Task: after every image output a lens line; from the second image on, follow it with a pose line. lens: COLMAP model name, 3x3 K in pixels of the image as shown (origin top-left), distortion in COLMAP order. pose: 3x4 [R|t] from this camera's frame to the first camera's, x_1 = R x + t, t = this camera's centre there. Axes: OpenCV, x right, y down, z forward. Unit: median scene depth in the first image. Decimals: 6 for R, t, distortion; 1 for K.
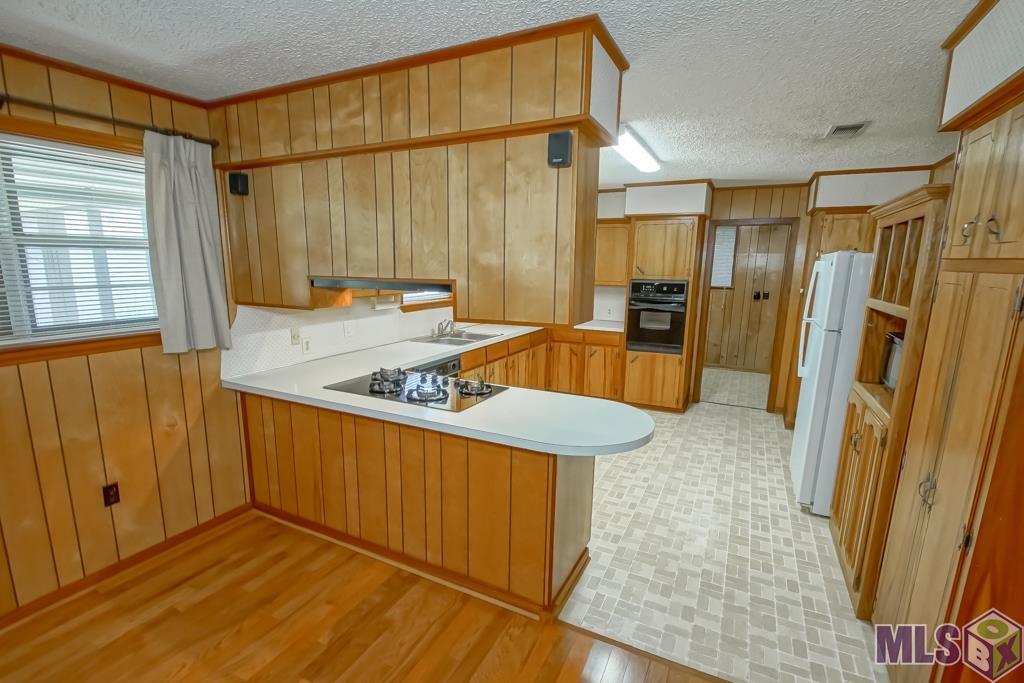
lens RADIAL K [[474.8, 0, 509.1], [0, 474.8, 352.6], [0, 0, 1]] dist [0.002026, -0.008235]
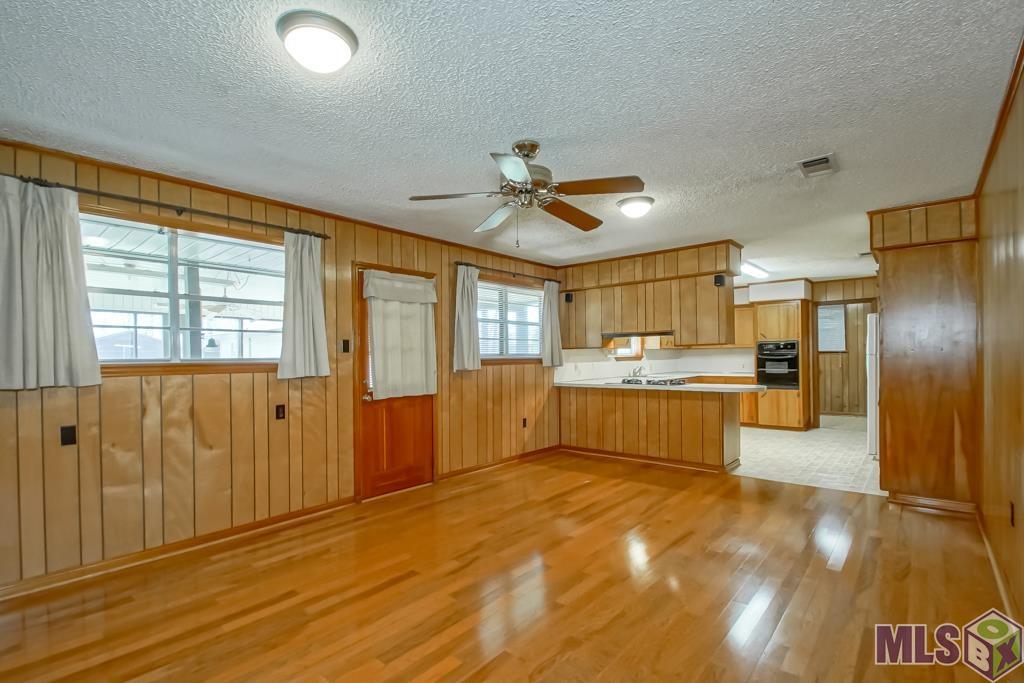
lens RADIAL K [[467.8, 0, 508.2], [0, 467.8, 349.7], [0, 0, 1]] dist [0.002942, -0.001055]
pose [[0.966579, -0.026349, -0.255010, -0.147617], [-0.024454, 0.980693, -0.194017, 0.199027], [0.255199, 0.193769, 0.947273, -0.687193]]
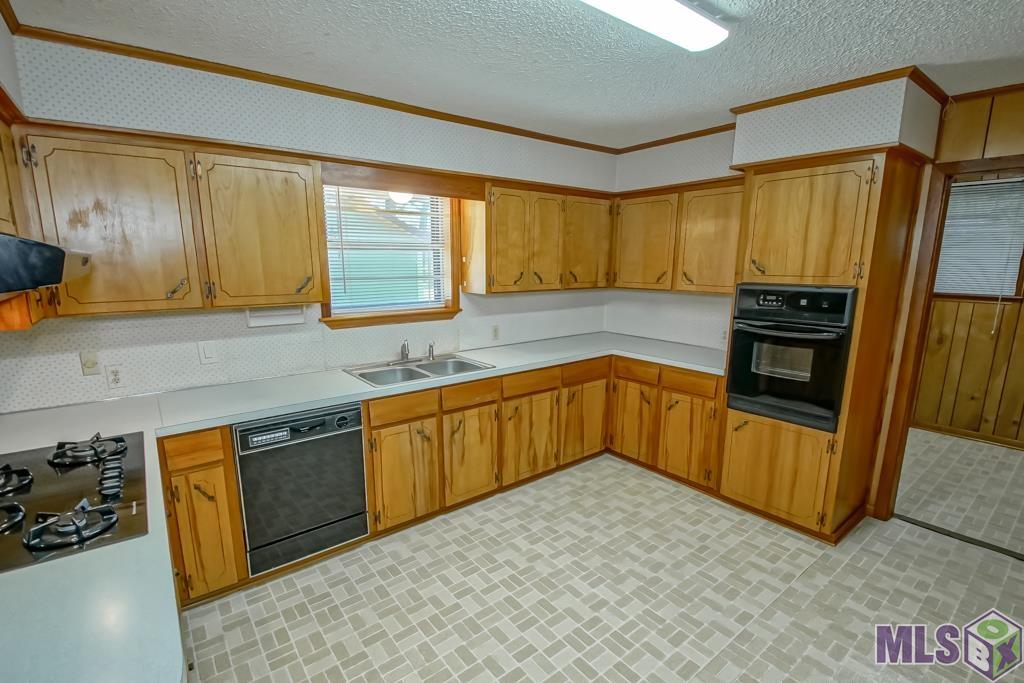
lens RADIAL K [[474.8, 0, 509.1], [0, 474.8, 352.6], [0, 0, 1]] dist [0.002026, -0.008235]
pose [[0.904821, 0.071483, -0.419749, 0.268716], [-0.069047, 0.997392, 0.021016, -0.071363], [0.420157, 0.009967, 0.907397, 0.412776]]
